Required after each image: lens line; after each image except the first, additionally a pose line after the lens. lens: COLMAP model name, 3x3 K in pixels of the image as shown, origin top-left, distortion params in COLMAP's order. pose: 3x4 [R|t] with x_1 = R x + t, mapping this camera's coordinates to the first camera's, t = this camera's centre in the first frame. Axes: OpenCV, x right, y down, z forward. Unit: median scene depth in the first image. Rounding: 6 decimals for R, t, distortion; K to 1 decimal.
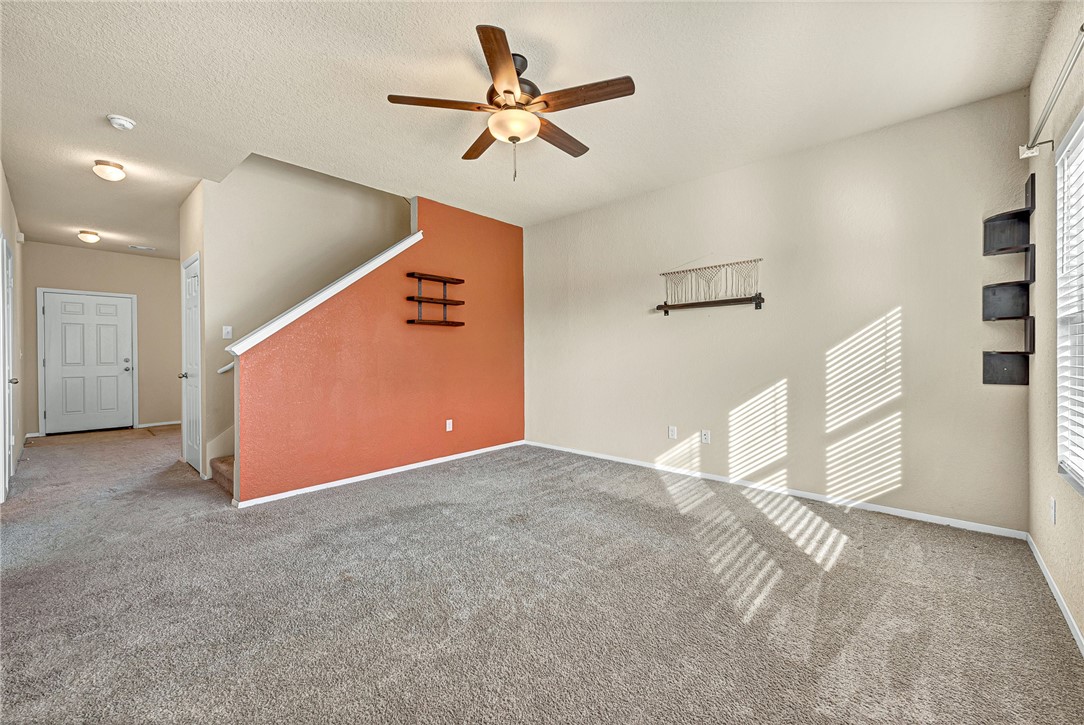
lens RADIAL K [[432.1, 0, 537.0], [0, 432.1, 361.6], [0, 0, 1]] dist [0.011497, -0.003464]
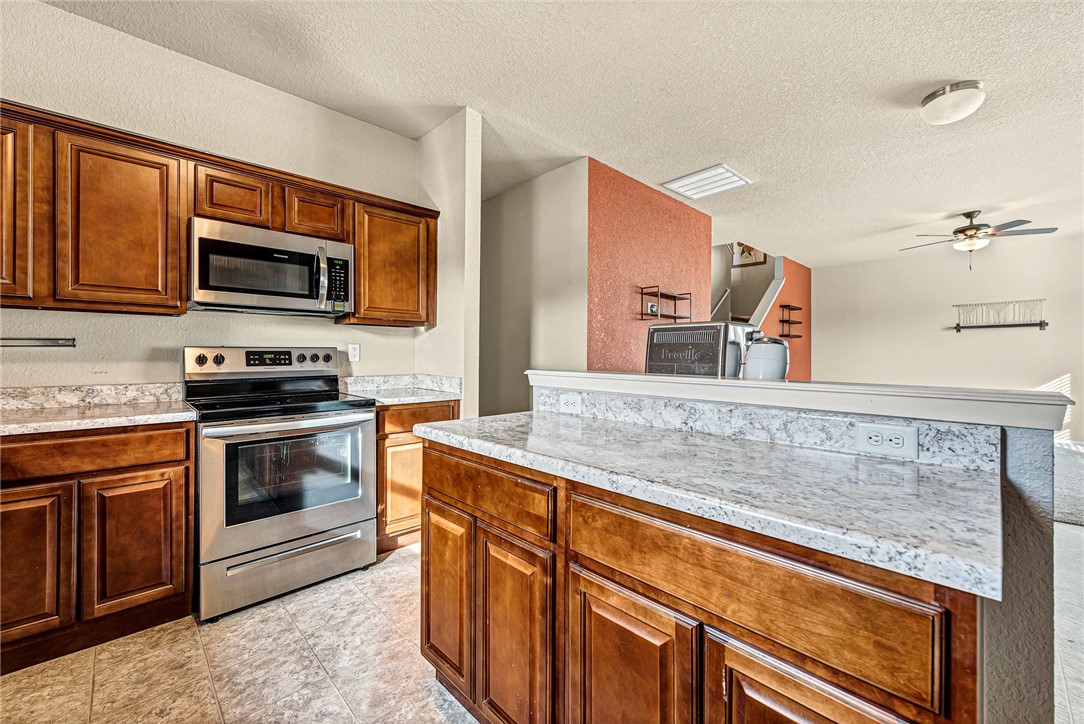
lens RADIAL K [[432.1, 0, 538.7], [0, 432.1, 356.8], [0, 0, 1]] dist [0.011497, -0.003464]
pose [[0.996920, 0.011340, -0.077598, -1.252922], [-0.012783, 0.999754, -0.018128, 0.031754], [0.077374, 0.019064, 0.996820, -0.773905]]
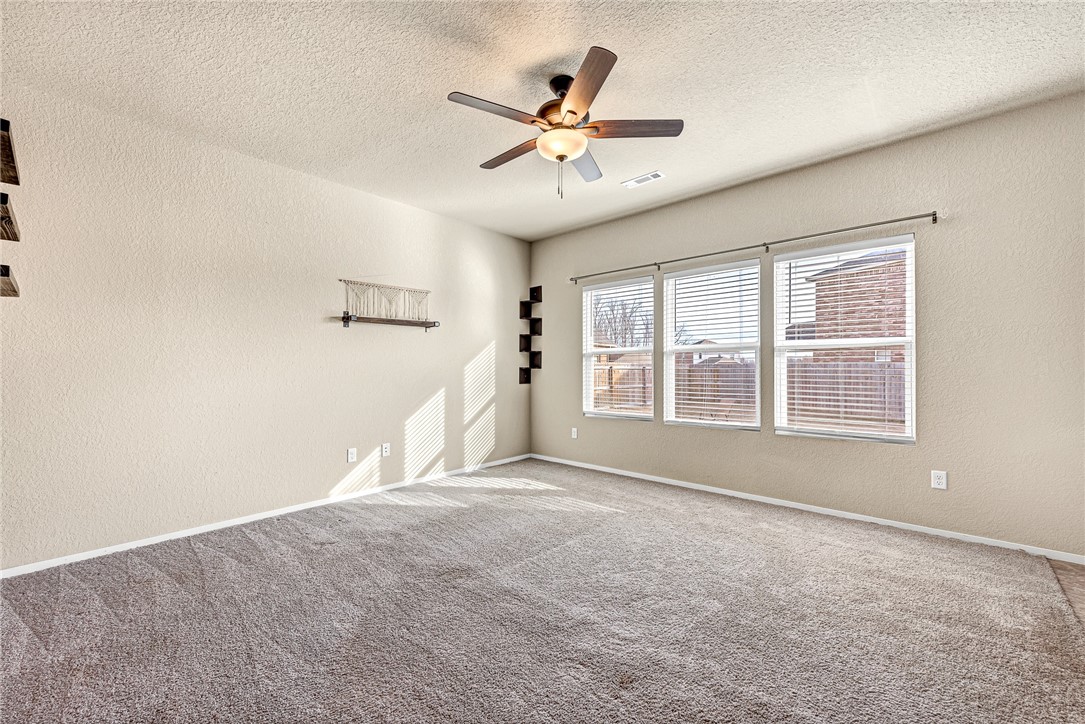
lens RADIAL K [[432.5, 0, 540.1], [0, 432.5, 367.1], [0, 0, 1]] dist [0.011497, -0.003464]
pose [[0.004589, 0.005595, 0.999974, -0.707791], [0.026420, 0.999635, -0.005714, -0.008792], [-0.999640, 0.026445, 0.004440, 0.686913]]
